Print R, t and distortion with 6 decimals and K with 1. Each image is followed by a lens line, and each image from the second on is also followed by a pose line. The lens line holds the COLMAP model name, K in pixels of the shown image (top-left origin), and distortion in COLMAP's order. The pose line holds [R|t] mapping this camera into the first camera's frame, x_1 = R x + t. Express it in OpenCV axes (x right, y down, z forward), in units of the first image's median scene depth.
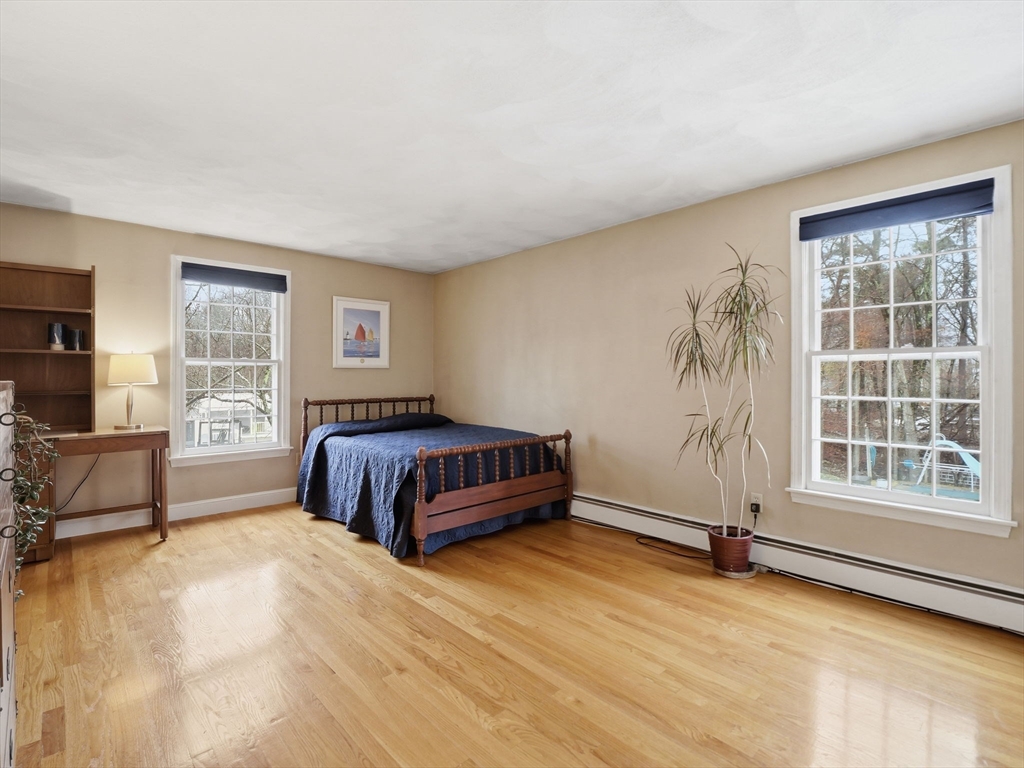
lens RADIAL K [[499.3, 0, 505.1], [0, 499.3, 379.4], [0, 0, 1]] dist [-0.010822, -0.002250]
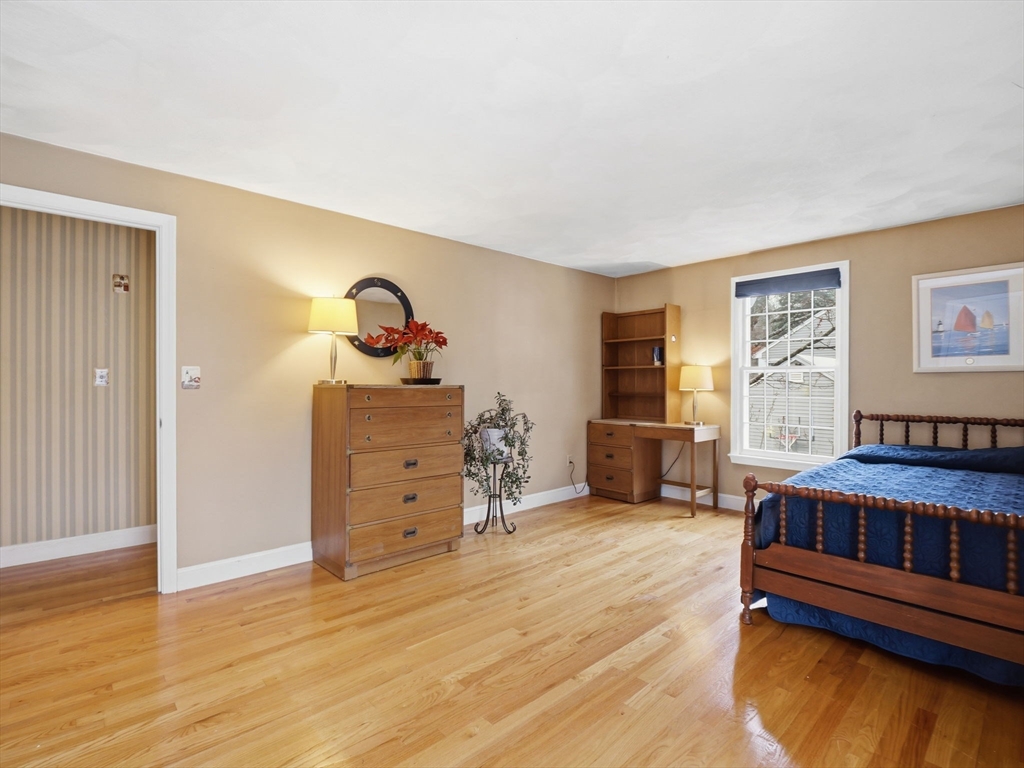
lens RADIAL K [[499.3, 0, 505.3], [0, 499.3, 382.5], [0, 0, 1]] dist [-0.010822, -0.002250]
pose [[-0.014731, -0.001187, -0.999891, 0.548190], [-0.008246, 0.999965, -0.001066, -0.003294], [0.999857, 0.008229, -0.014740, 0.550112]]
